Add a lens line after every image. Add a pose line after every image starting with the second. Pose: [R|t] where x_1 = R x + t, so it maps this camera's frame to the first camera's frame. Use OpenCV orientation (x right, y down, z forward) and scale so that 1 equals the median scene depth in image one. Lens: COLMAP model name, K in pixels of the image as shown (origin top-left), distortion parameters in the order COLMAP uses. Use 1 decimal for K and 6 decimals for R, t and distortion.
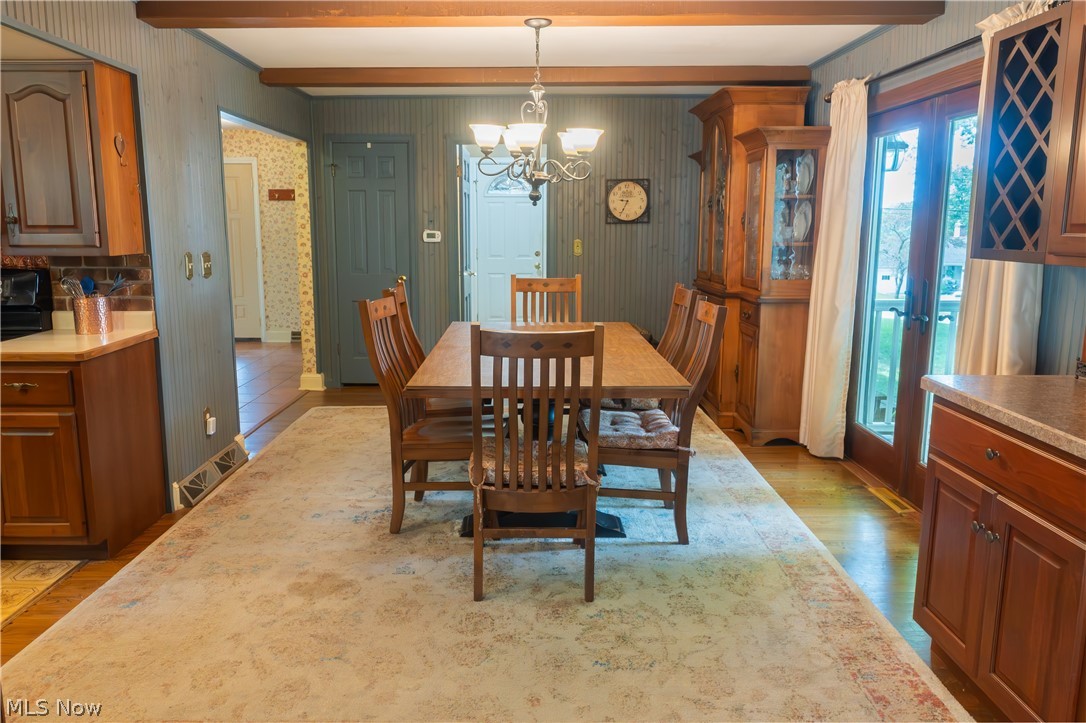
lens RADIAL K [[747.8, 0, 534.6], [0, 747.8, 349.7], [0, 0, 1]] dist [-0.004336, 0.001665]
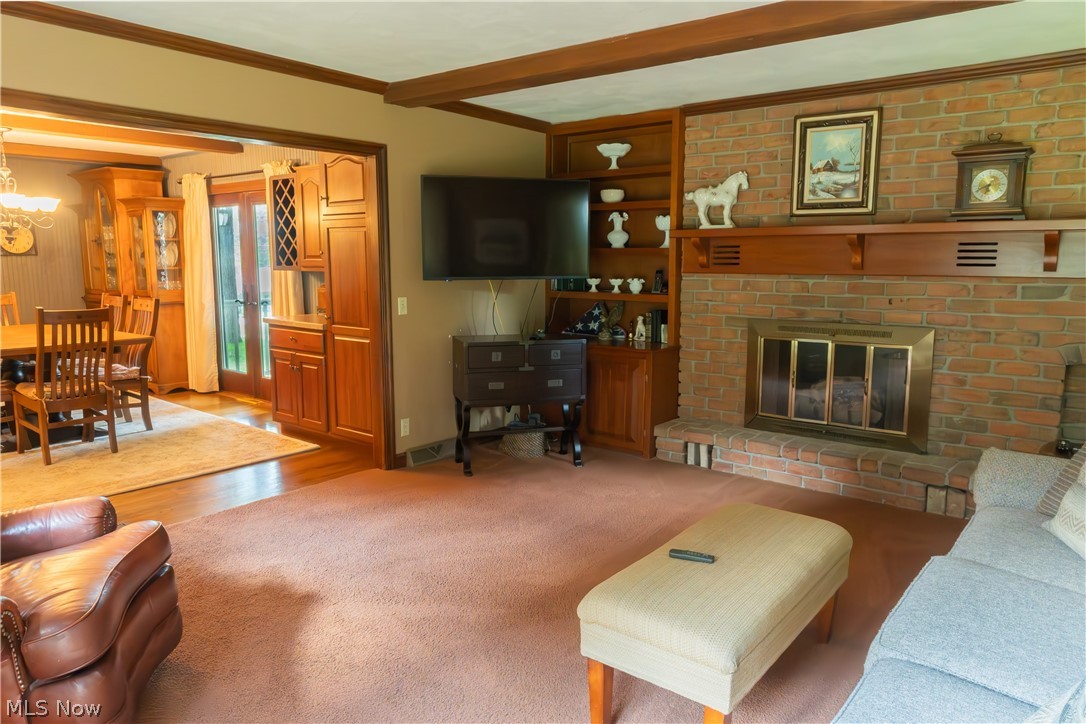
lens RADIAL K [[747.8, 0, 542.3], [0, 747.8, 352.5], [0, 0, 1]] dist [-0.004336, 0.001665]
pose [[0.631408, -0.098663, 0.769148, -0.524902], [0.129091, 0.991406, 0.021200, 0.141875], [-0.764630, 0.085904, 0.638718, -0.824988]]
